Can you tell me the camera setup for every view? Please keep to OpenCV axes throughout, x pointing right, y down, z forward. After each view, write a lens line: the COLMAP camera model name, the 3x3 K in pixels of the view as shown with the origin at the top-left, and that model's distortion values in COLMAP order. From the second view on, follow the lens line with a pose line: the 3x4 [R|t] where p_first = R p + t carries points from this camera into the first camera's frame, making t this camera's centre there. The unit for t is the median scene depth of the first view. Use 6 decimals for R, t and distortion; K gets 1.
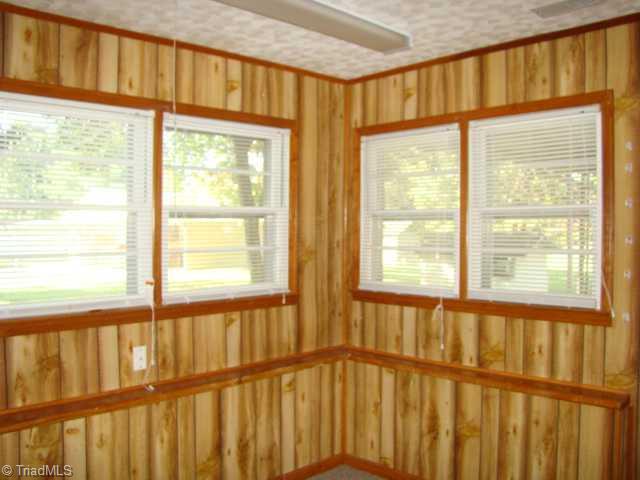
lens RADIAL K [[642.7, 0, 320.0], [0, 642.7, 240.0], [0, 0, 1]] dist [-0.013028, -0.024242]
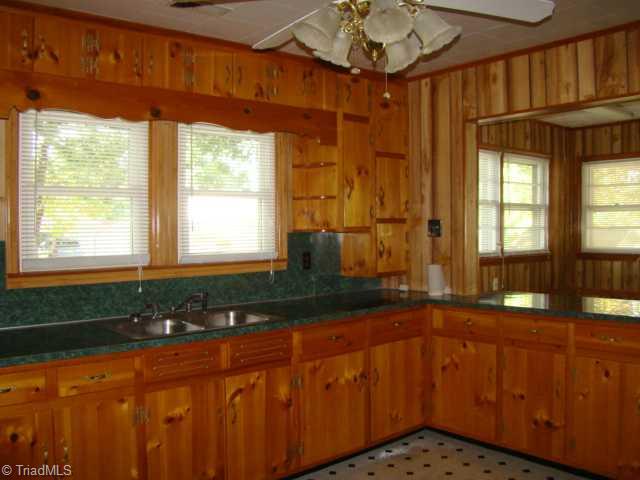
lens RADIAL K [[642.7, 0, 320.0], [0, 642.7, 240.0], [0, 0, 1]] dist [-0.013028, -0.024242]
pose [[0.999948, -0.001052, -0.010166, -0.636773], [0.001079, 0.999996, 0.002642, 0.040657], [0.010163, -0.002653, 0.999945, -0.727936]]
